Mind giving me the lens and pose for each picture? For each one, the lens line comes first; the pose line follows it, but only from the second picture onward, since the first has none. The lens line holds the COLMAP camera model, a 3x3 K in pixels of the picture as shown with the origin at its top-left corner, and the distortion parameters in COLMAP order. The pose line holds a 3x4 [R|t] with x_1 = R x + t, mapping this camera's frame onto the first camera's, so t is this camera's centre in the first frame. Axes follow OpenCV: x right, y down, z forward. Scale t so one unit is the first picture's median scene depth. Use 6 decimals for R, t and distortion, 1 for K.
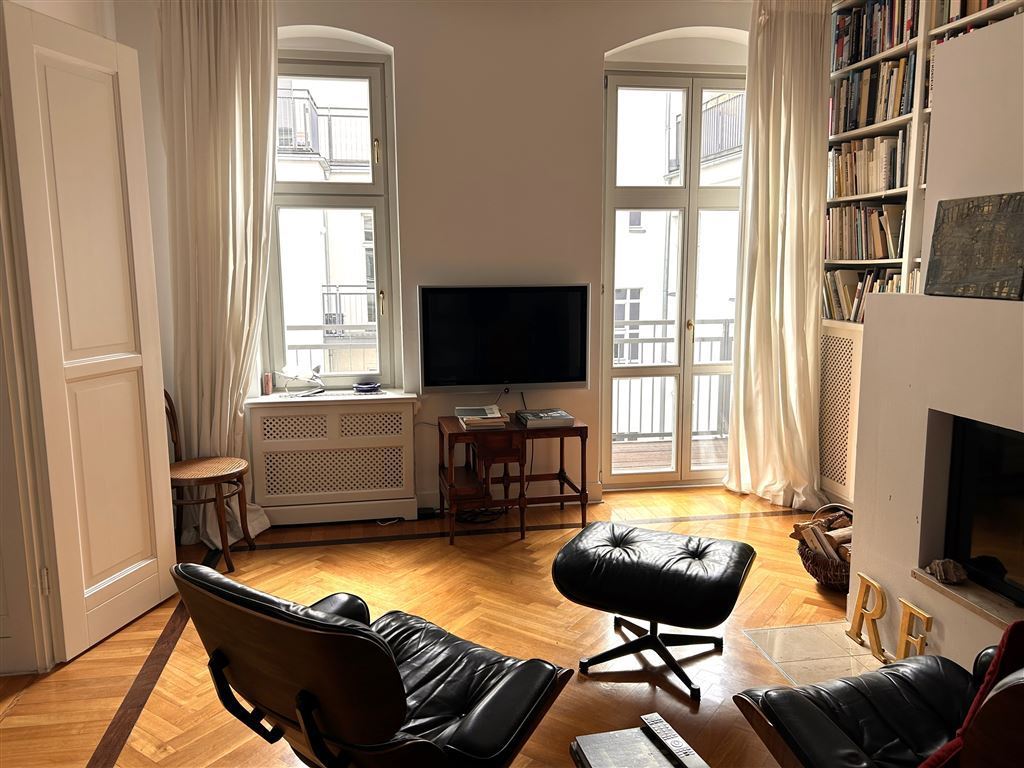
lens RADIAL K [[780.4, 0, 510.5], [0, 780.4, 382.4], [0, 0, 1]] dist [-0.002386, -0.002047]
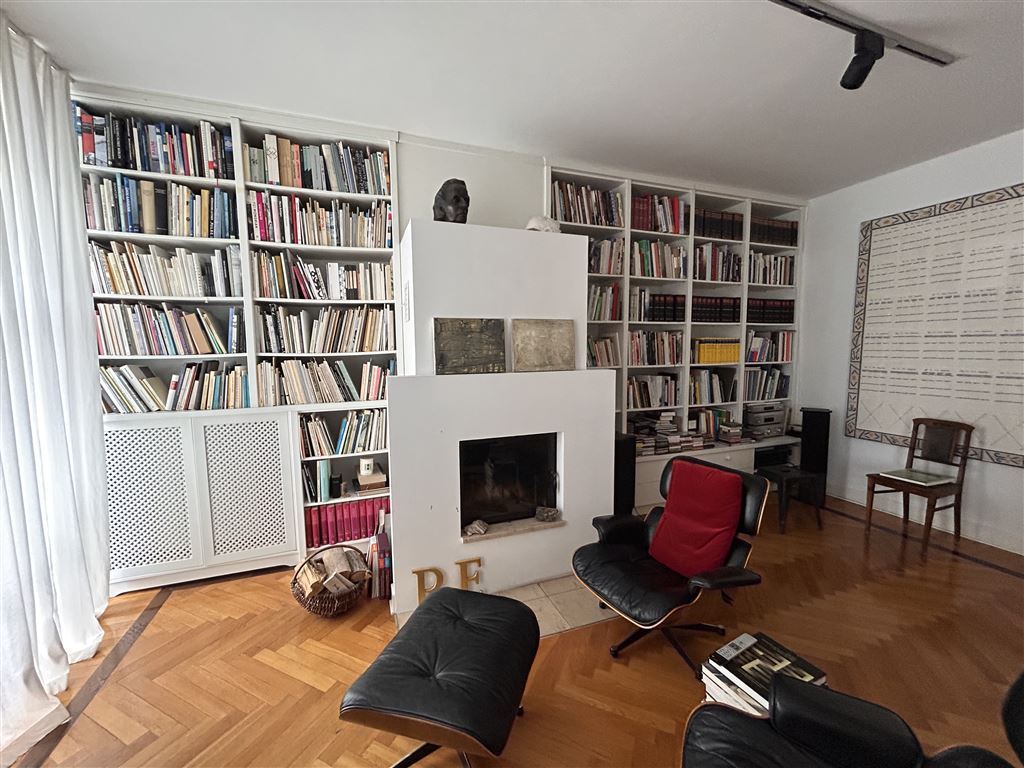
lens RADIAL K [[409.7, 0, 510.2], [0, 409.7, 388.1], [0, 0, 1]] dist [0.000415, 0.000046]
pose [[-0.172073, -0.083725, 0.981520, -0.214146], [0.159924, 0.980789, 0.111699, -0.101193], [-0.972016, 0.176189, -0.155377, 0.644093]]
